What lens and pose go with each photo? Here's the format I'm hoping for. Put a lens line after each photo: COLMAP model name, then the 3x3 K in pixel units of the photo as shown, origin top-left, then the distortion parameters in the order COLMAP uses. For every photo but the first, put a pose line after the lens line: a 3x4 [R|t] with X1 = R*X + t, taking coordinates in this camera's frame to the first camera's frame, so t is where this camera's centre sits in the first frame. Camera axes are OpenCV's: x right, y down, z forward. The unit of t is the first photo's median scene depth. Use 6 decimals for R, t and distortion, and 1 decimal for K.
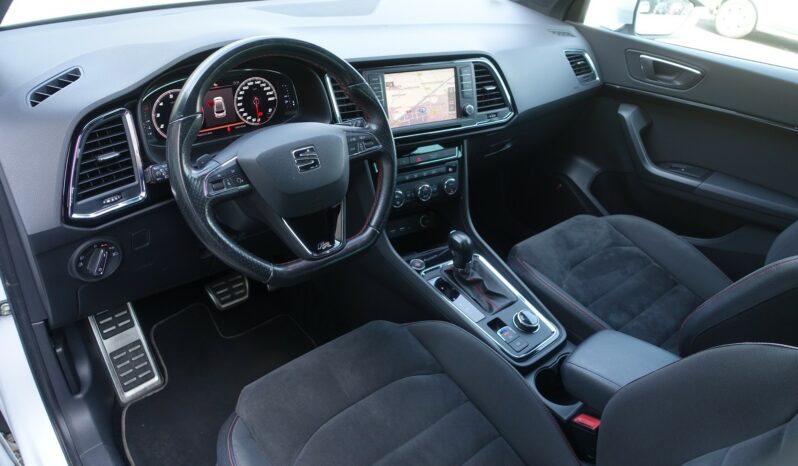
lens RADIAL K [[540.2, 0, 399.0], [0, 540.2, 233.0], [0, 0, 1]] dist [-0.007791, -0.000556]
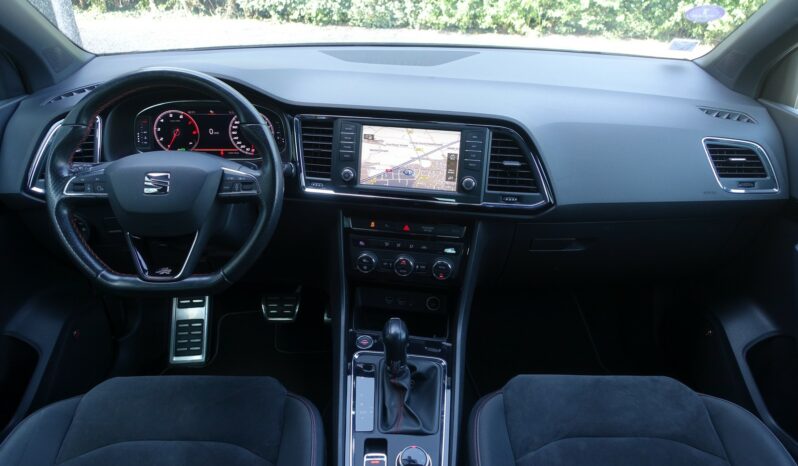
lens RADIAL K [[540.2, 0, 399.0], [0, 540.2, 233.0], [0, 0, 1]] dist [-0.007791, -0.000556]
pose [[0.759633, 0.248354, -0.601064, 0.616924], [-0.305941, 0.952027, 0.006715, -0.146487], [0.573896, 0.178789, 0.799173, 0.340959]]
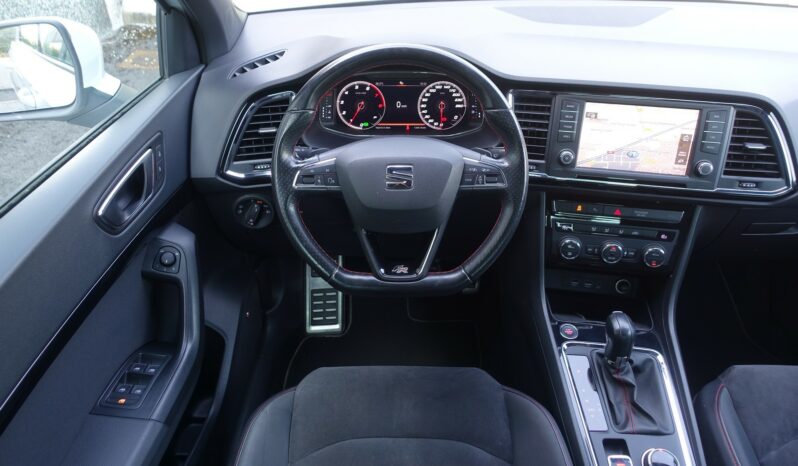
lens RADIAL K [[540.2, 0, 399.0], [0, 540.2, 233.0], [0, 0, 1]] dist [-0.007791, -0.000556]
pose [[0.745602, 0.321093, -0.583932, 0.307342], [-0.305682, 0.943428, 0.128459, -0.124107], [0.592145, 0.082718, 0.801574, 0.185882]]
